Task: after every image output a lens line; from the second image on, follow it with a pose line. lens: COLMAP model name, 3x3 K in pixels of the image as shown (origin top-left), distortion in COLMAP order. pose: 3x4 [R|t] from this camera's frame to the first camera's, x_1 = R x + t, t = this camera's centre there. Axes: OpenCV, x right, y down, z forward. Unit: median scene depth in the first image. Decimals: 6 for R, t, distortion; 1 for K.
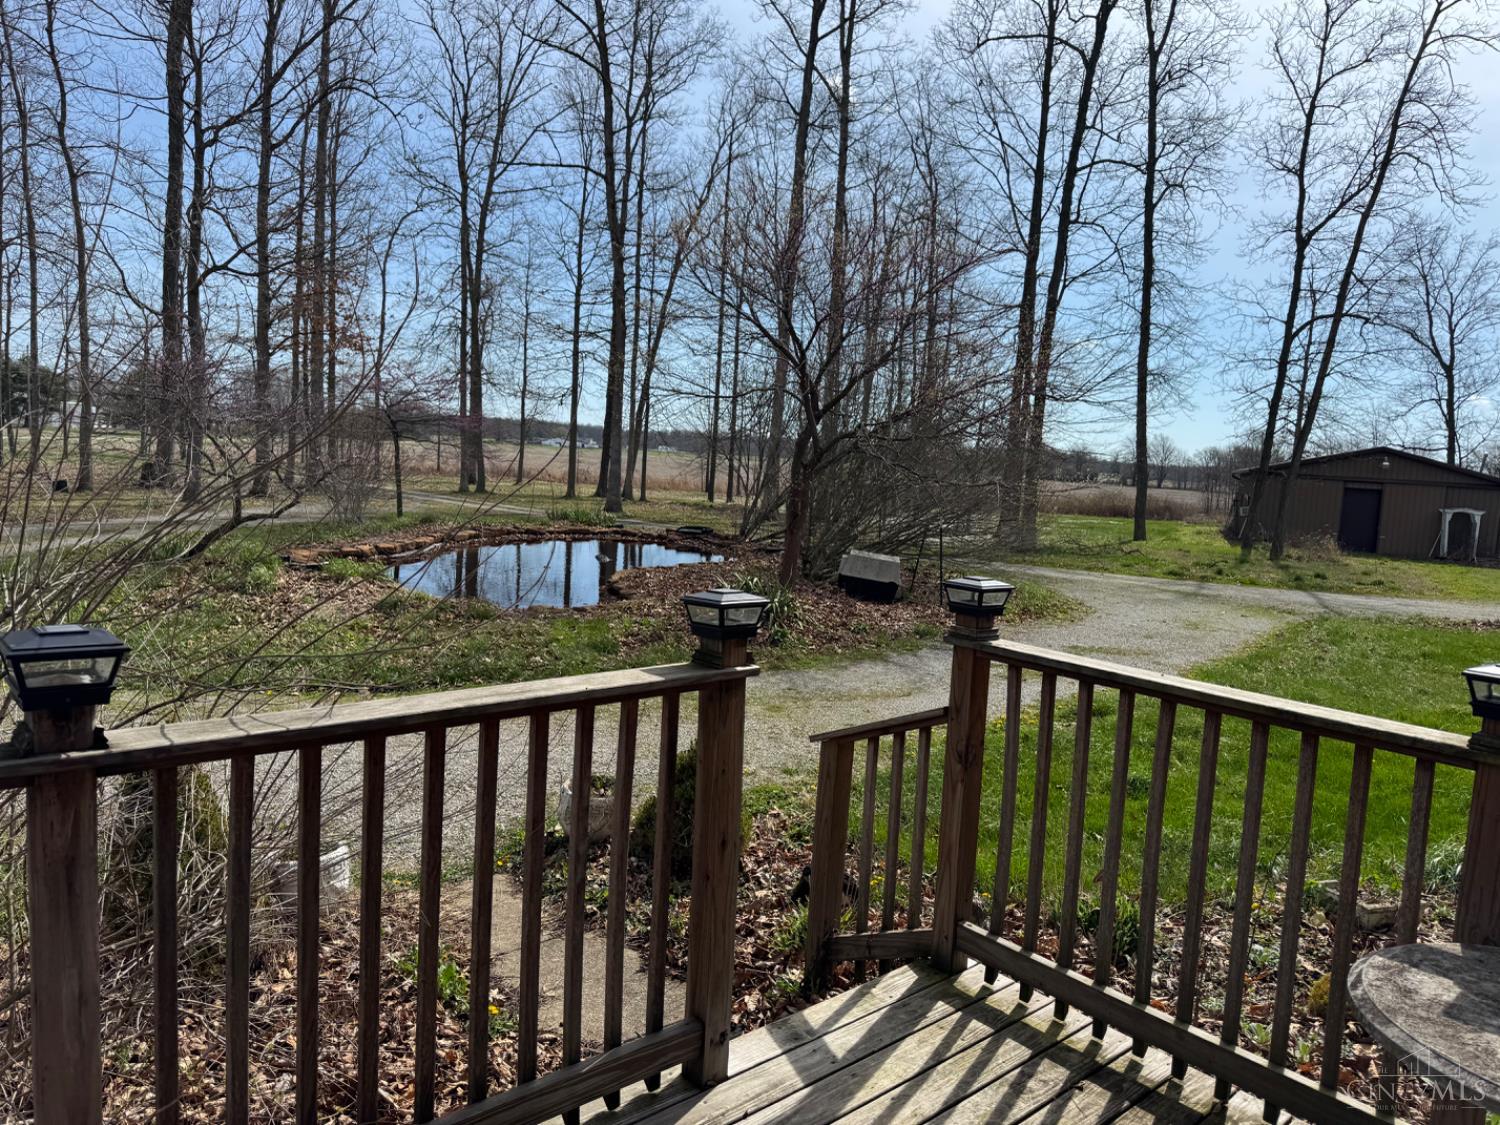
lens RADIAL K [[1049.0, 0, 750.0], [0, 1049.0, 562.5], [0, 0, 1]] dist [0.001703, 0.001533]
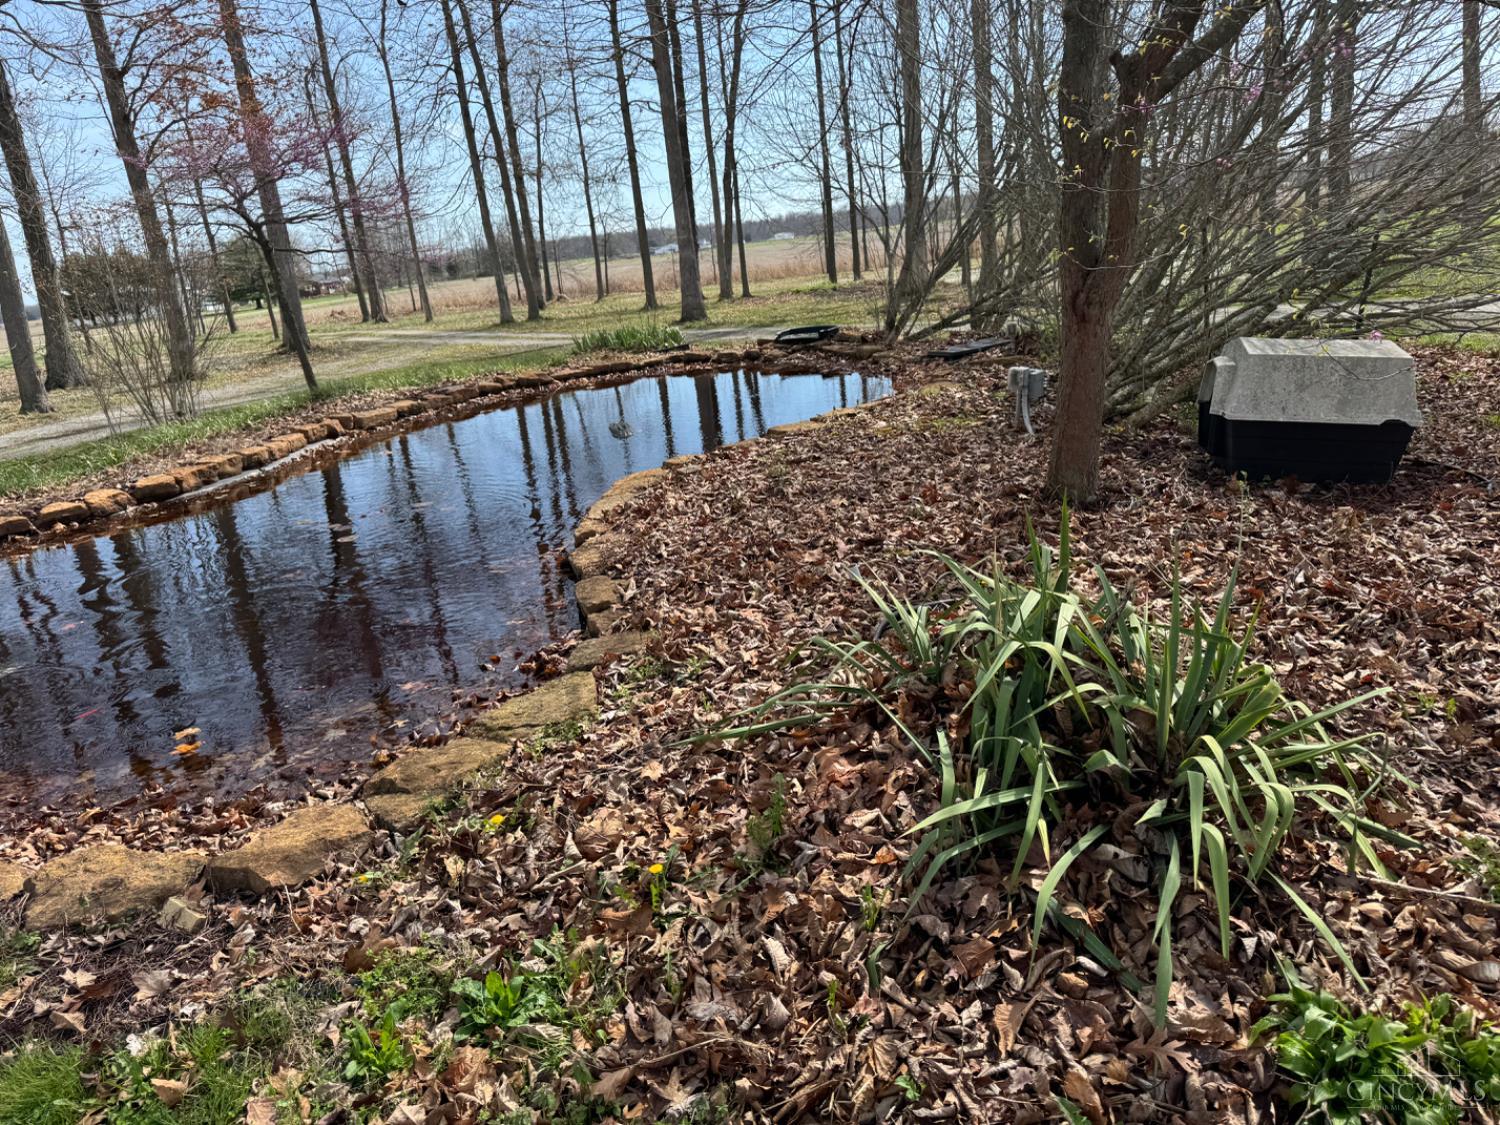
lens RADIAL K [[1051.1, 0, 743.8], [0, 1051.1, 551.1], [0, 0, 1]] dist [0.082646, -0.129590]
pose [[0.979348, -0.127544, -0.156872, -0.040291], [0.154054, 0.973247, 0.170461, -0.071285], [0.130934, -0.191108, 0.972797, 1.529636]]
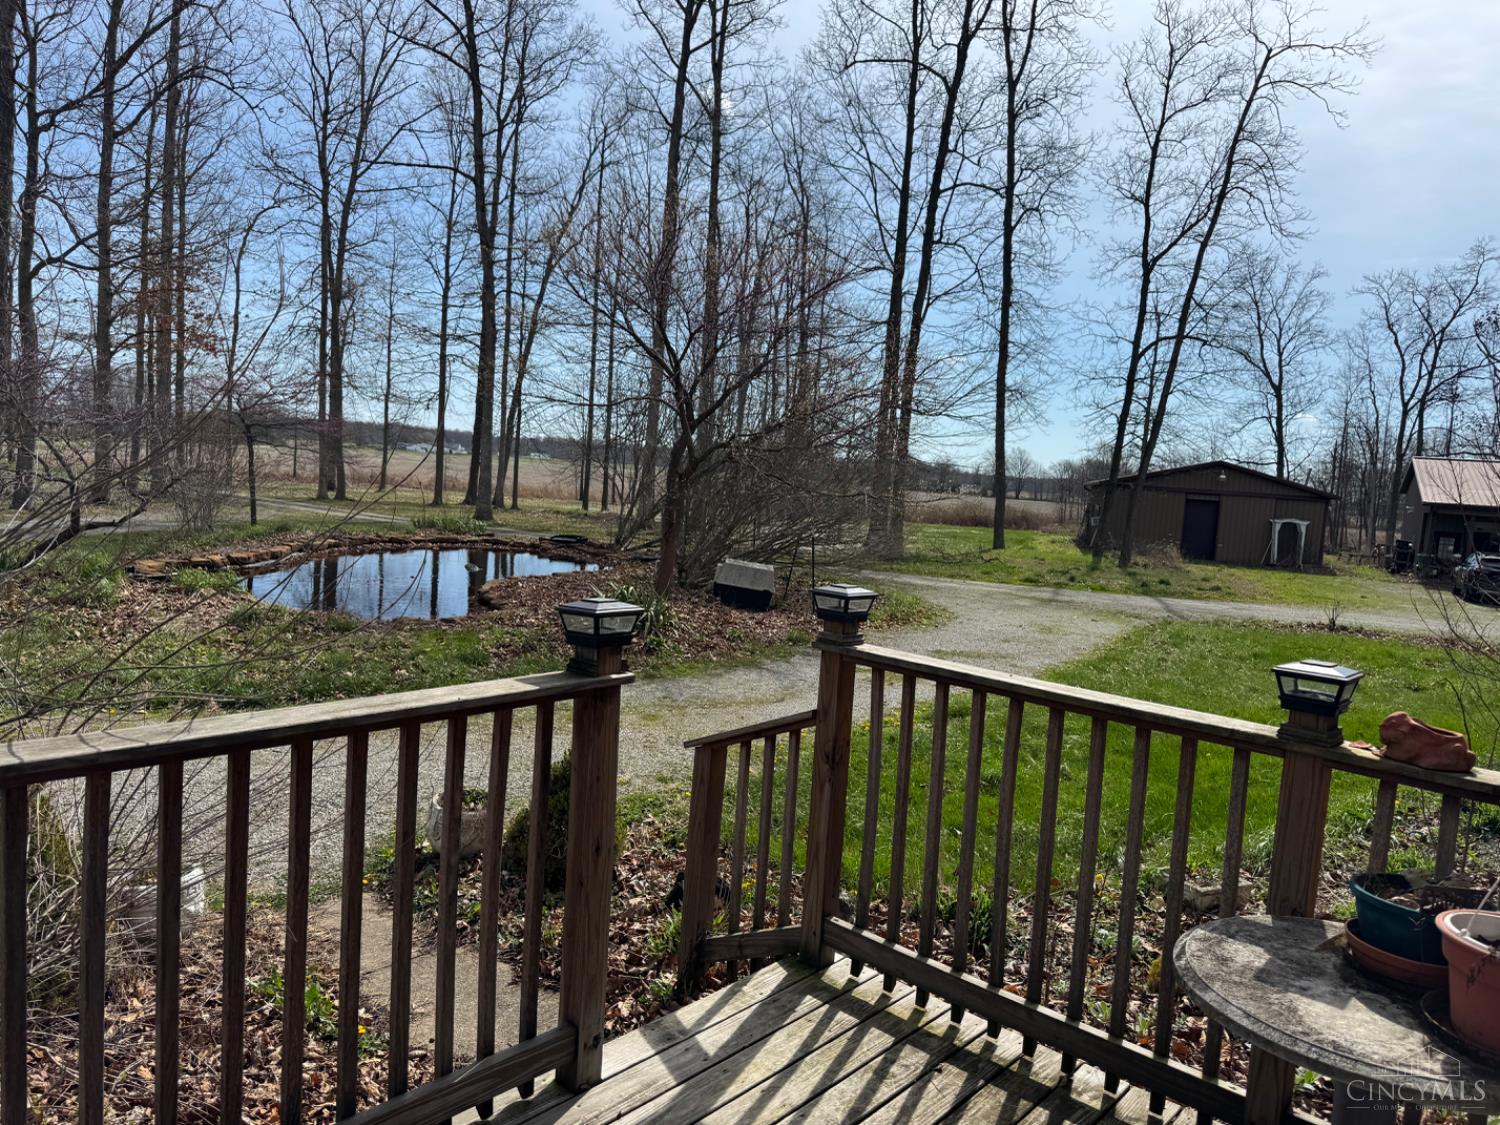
lens RADIAL K [[1051.1, 0, 743.8], [0, 1051.1, 551.1], [0, 0, 1]] dist [0.082646, -0.129590]
pose [[0.993687, -0.001709, 0.112177, 0.000385], [0.003837, 0.999817, -0.018758, -0.000157], [-0.112124, 0.019070, 0.993511, -0.015189]]
